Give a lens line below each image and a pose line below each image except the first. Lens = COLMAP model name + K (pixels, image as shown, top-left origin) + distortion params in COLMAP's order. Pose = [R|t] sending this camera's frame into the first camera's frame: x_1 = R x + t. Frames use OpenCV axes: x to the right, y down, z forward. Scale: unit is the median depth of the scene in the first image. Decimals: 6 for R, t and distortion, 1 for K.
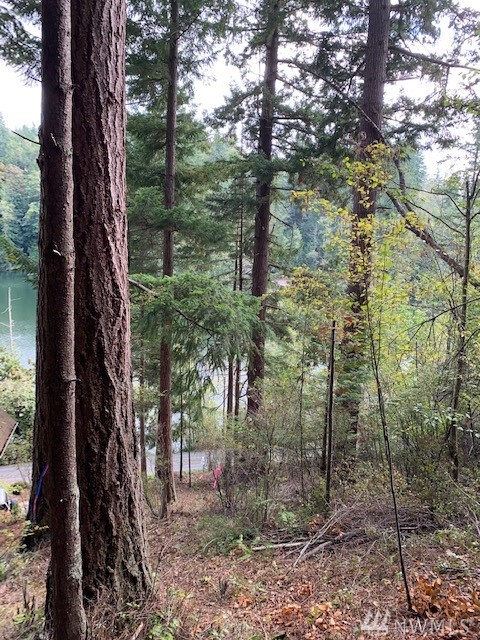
lens RADIAL K [[495.9, 0, 240.0], [0, 495.9, 320.0], [0, 0, 1]] dist [0.050514, -0.008782]
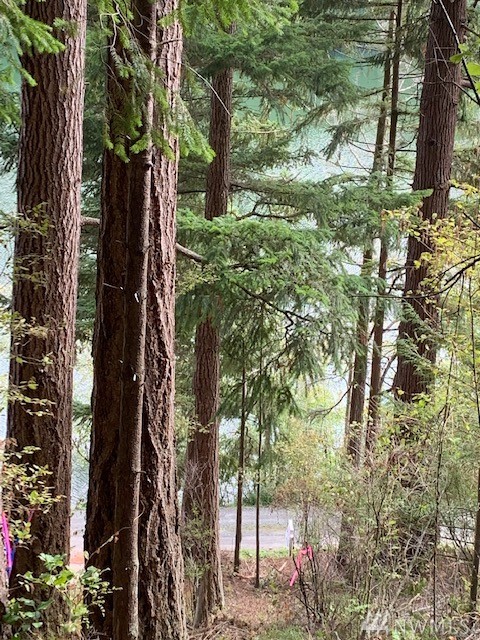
lens RADIAL K [[1391.7, 0, 240.0], [0, 1391.7, 320.0], [0, 0, 1]] dist [0.341100, 0.100433]
pose [[0.991316, 0.048435, -0.122257, 0.186574], [-0.032328, 0.990928, 0.130444, -0.427270], [0.127466, -0.125359, 0.983889, -1.390771]]
